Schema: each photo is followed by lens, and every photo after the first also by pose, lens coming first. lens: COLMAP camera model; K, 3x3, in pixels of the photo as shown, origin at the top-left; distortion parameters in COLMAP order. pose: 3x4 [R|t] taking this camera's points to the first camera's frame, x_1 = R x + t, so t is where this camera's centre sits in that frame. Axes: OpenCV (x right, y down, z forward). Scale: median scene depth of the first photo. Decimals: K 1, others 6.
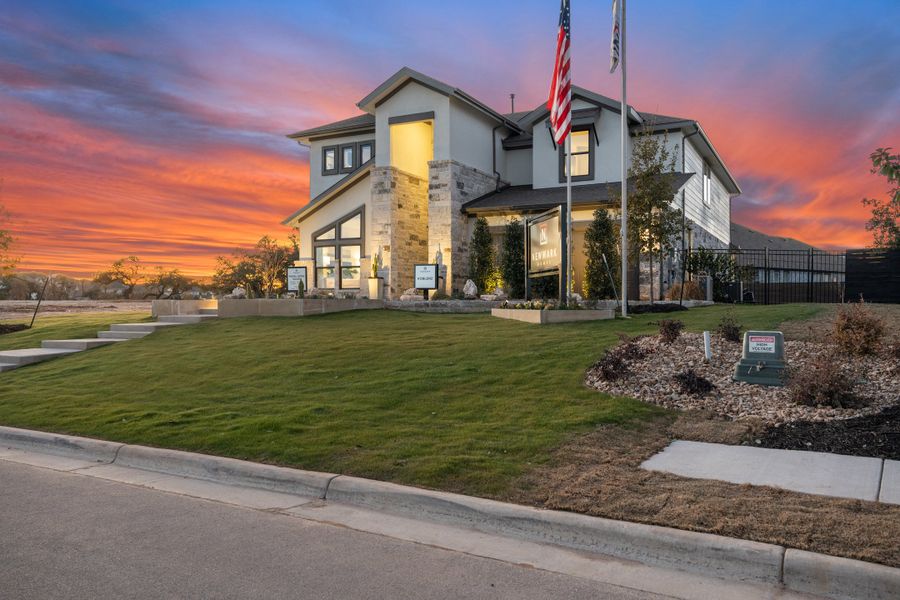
lens RADIAL K [[763.3, 0, 445.5], [0, 763.3, 297.3], [0, 0, 1]] dist [0.002714, 0.005607]
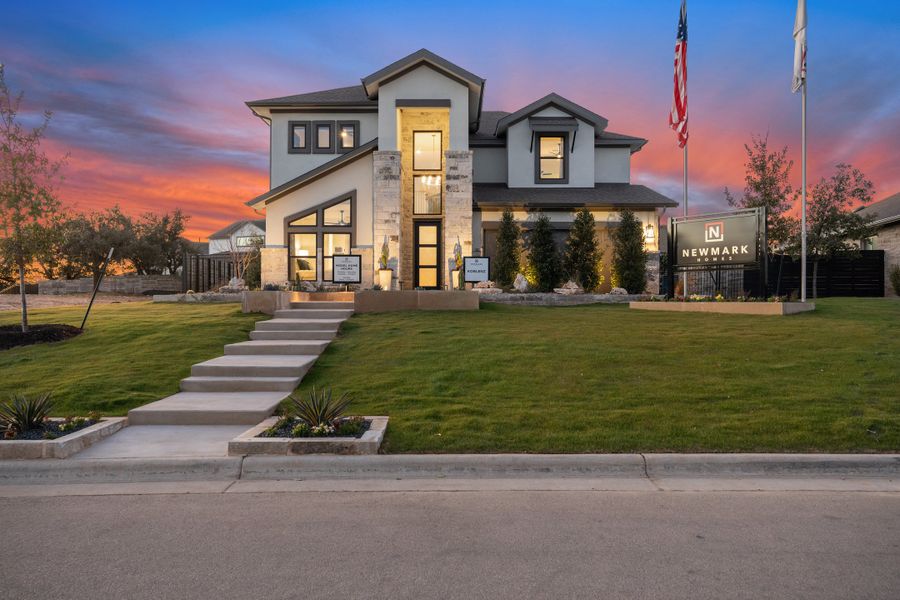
lens RADIAL K [[707.7, 0, 460.3], [0, 707.7, 300.9], [0, 0, 1]] dist [-0.001455, 0.001163]
pose [[0.871790, 0.001042, 0.489879, -0.425205], [-0.006129, 0.999943, 0.008780, 0.004617], [-0.489841, -0.010656, 0.871746, 0.194838]]
